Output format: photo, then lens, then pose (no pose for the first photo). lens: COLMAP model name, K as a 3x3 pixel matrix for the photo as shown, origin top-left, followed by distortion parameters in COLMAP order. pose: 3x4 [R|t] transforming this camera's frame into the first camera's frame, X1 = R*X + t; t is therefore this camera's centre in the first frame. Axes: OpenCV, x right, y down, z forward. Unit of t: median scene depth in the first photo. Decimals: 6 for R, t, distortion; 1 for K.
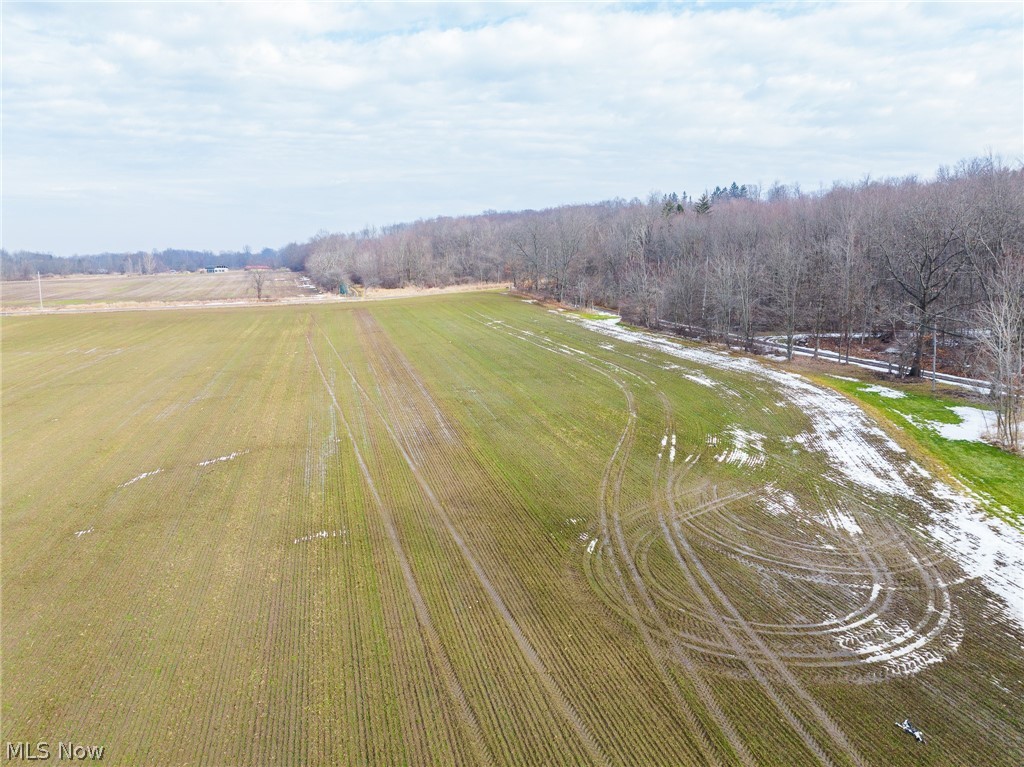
lens RADIAL K [[714.6, 0, 538.1], [0, 714.6, 384.8], [0, 0, 1]] dist [-0.037108, 0.003657]
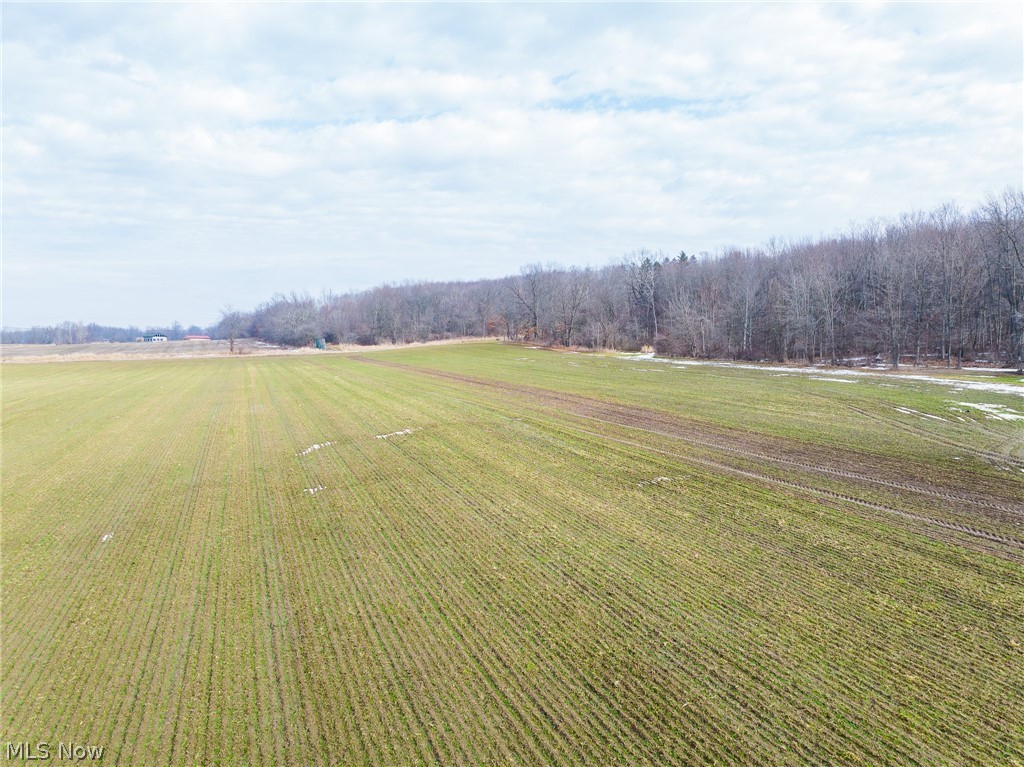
lens RADIAL K [[709.3, 0, 520.0], [0, 709.3, 365.4], [0, 0, 1]] dist [-0.041294, 0.003190]
pose [[0.994499, -0.005774, 0.104590, -0.123211], [0.022077, 0.987606, -0.155395, 0.050193], [-0.102396, 0.156849, 0.982300, 0.072863]]
